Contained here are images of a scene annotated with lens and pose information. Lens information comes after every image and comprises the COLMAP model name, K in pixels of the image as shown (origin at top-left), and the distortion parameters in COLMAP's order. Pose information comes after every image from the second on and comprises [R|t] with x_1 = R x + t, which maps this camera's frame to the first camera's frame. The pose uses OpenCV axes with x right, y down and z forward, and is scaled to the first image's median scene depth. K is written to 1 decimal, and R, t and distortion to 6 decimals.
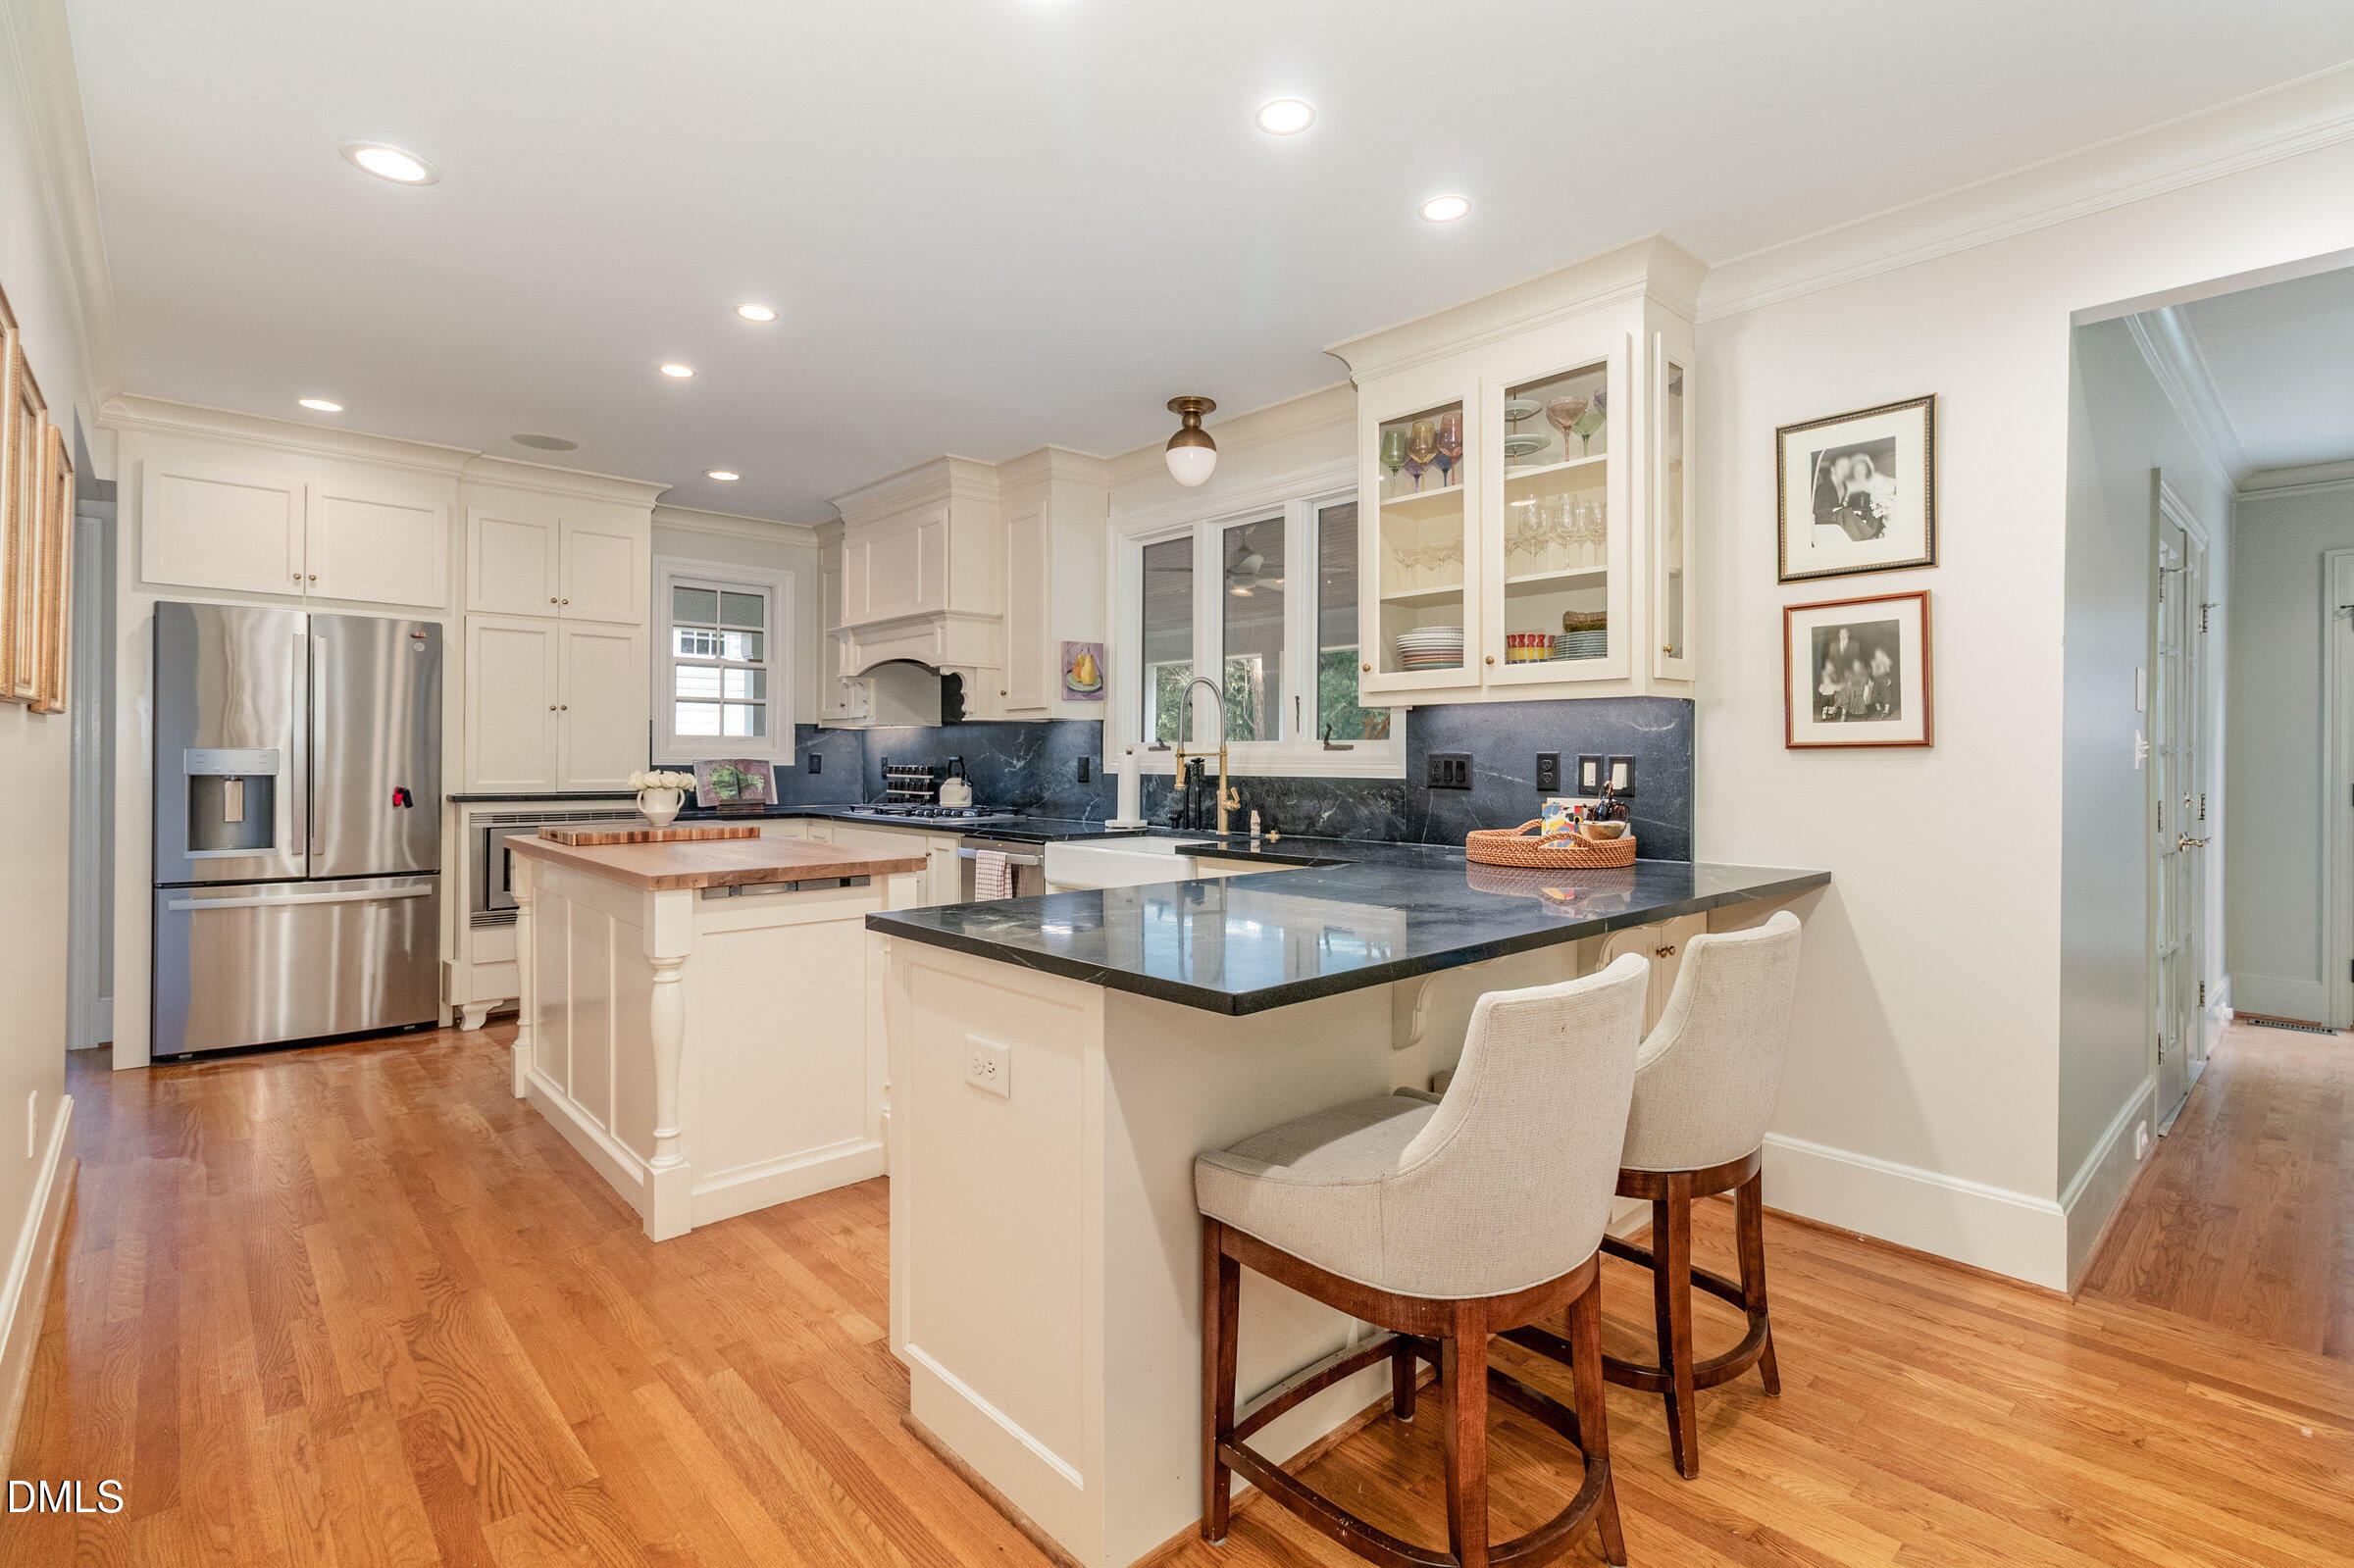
lens RADIAL K [[1098.2, 0, 1176.4], [0, 1098.2, 766.0], [0, 0, 1]] dist [-0.001131, 0.002491]
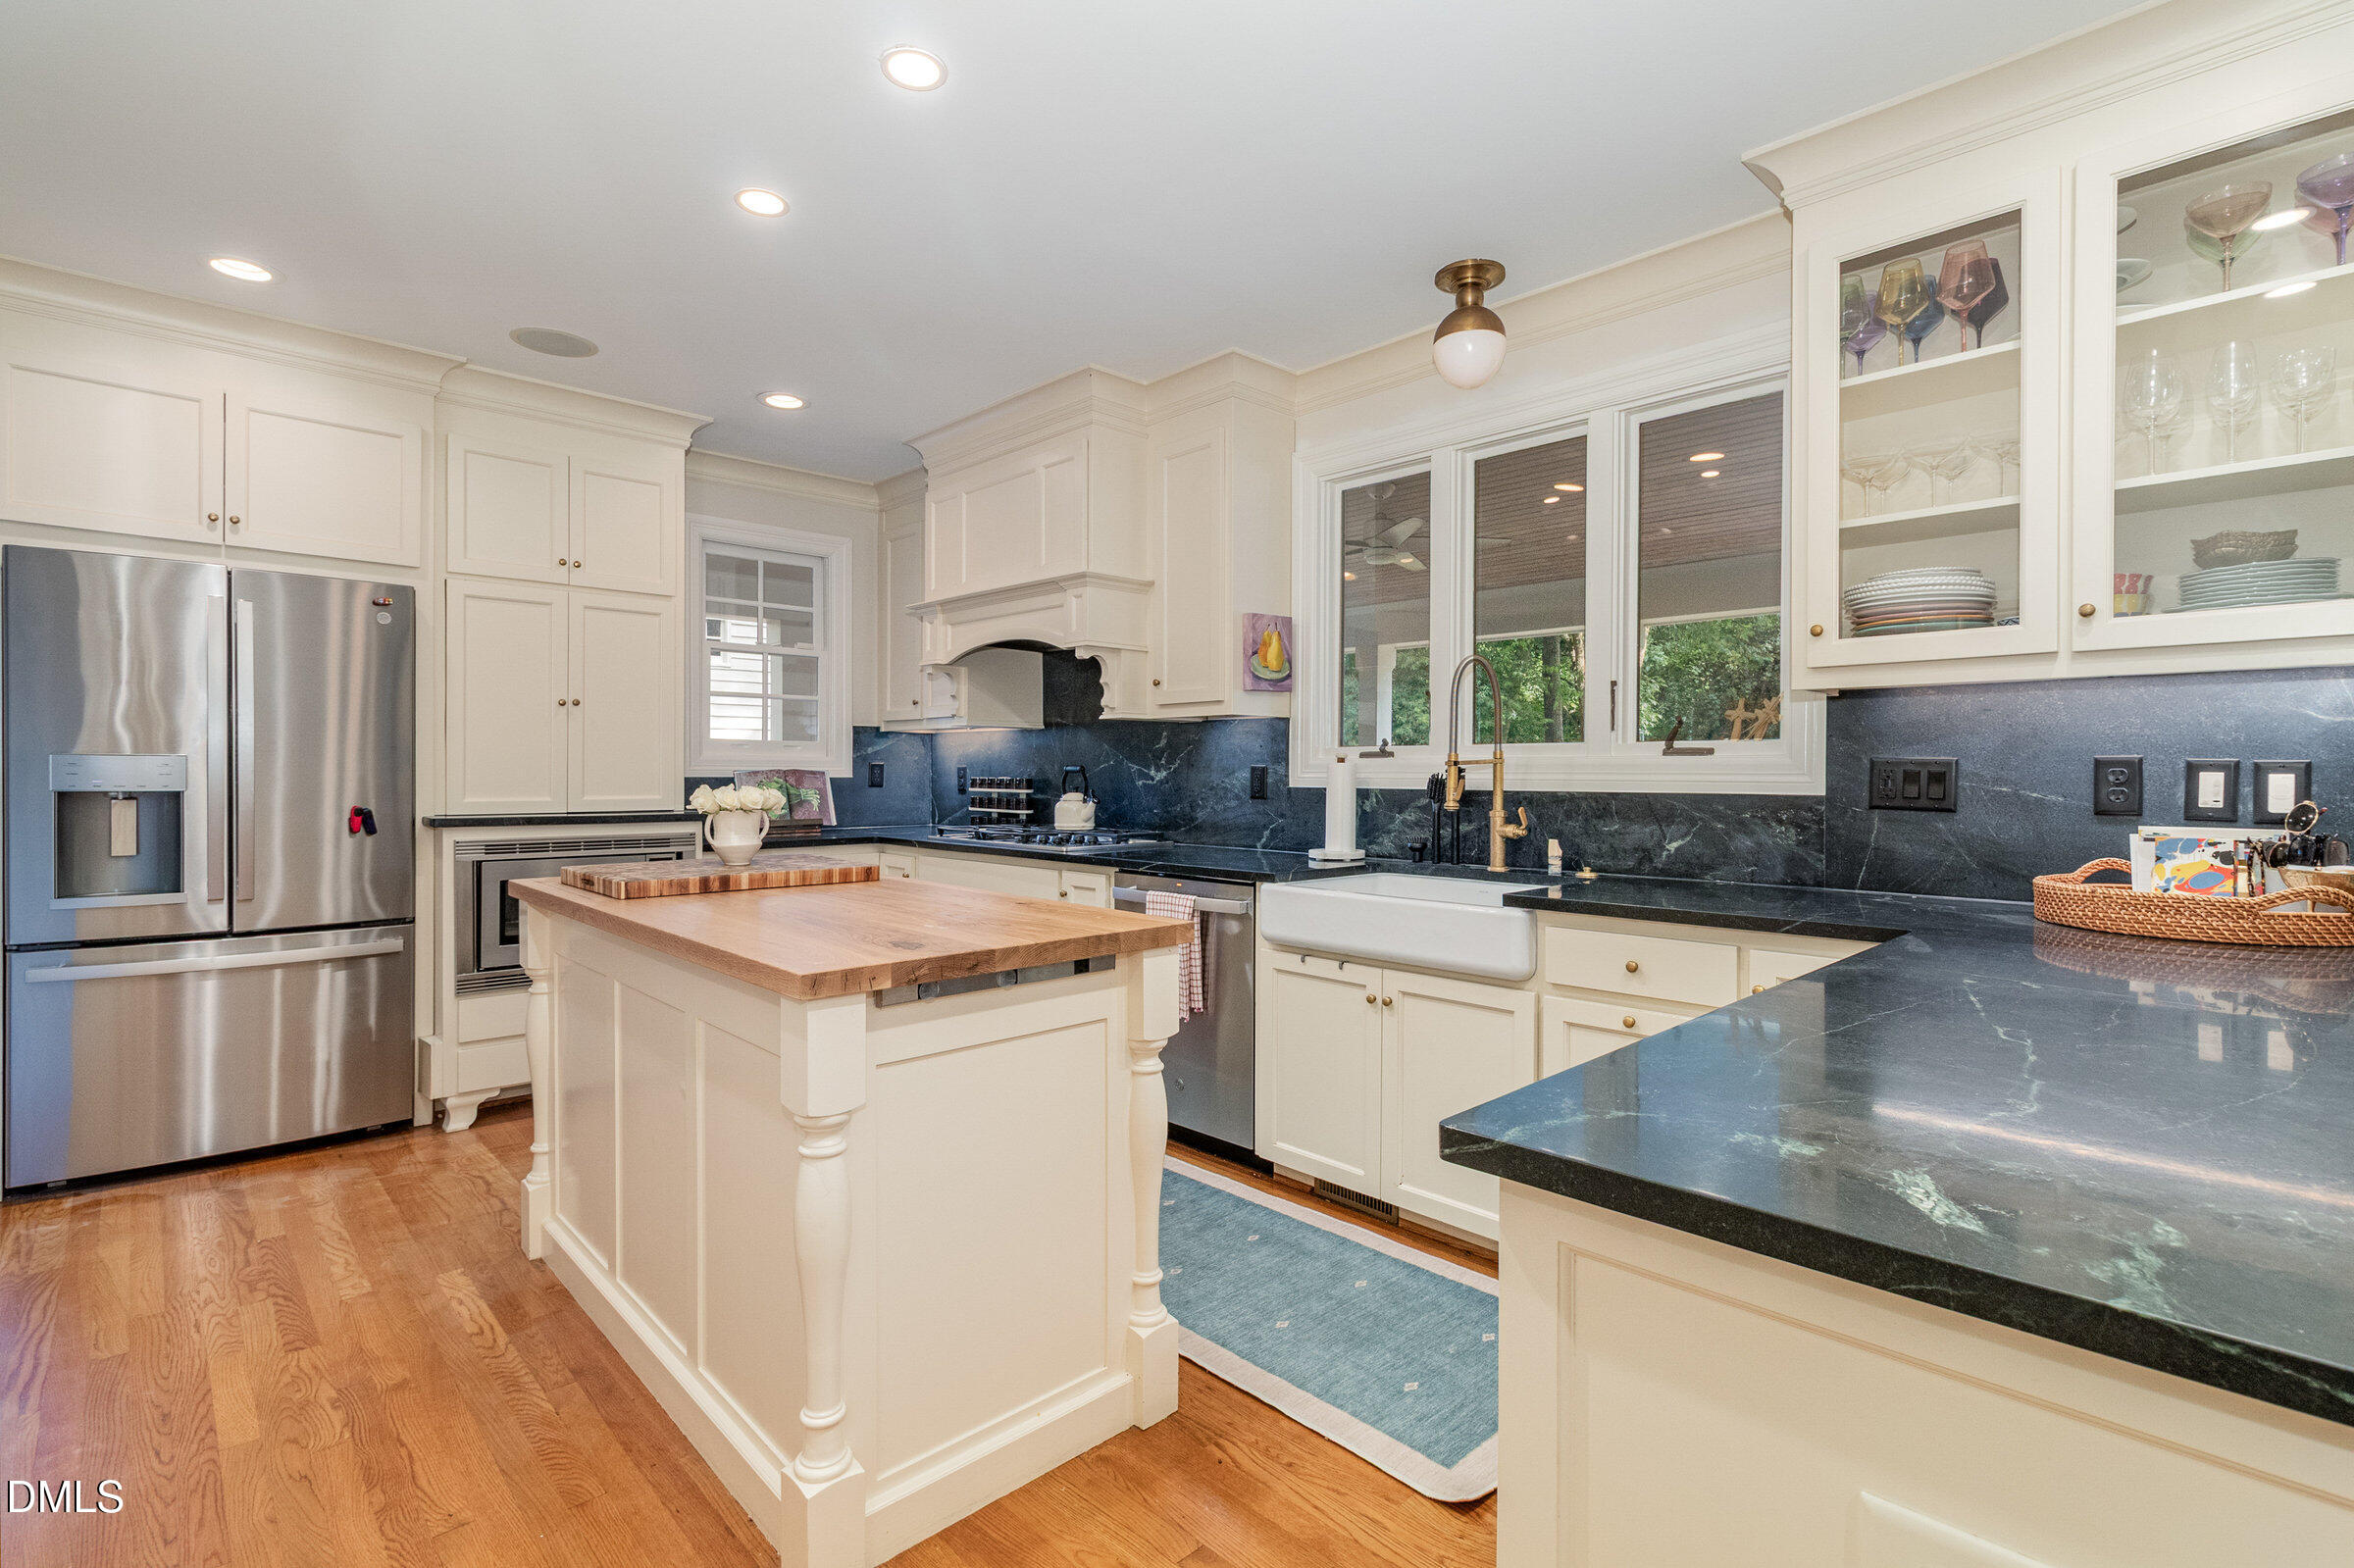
lens RADIAL K [[1098.2, 0, 1176.5], [0, 1098.2, 786.1], [0, 0, 1]] dist [-0.001131, 0.002491]
pose [[0.999801, -0.001192, 0.019910, -0.192126], [0.001029, 0.999966, 0.008183, -0.000506], [-0.019919, -0.008161, 0.999768, 0.280173]]
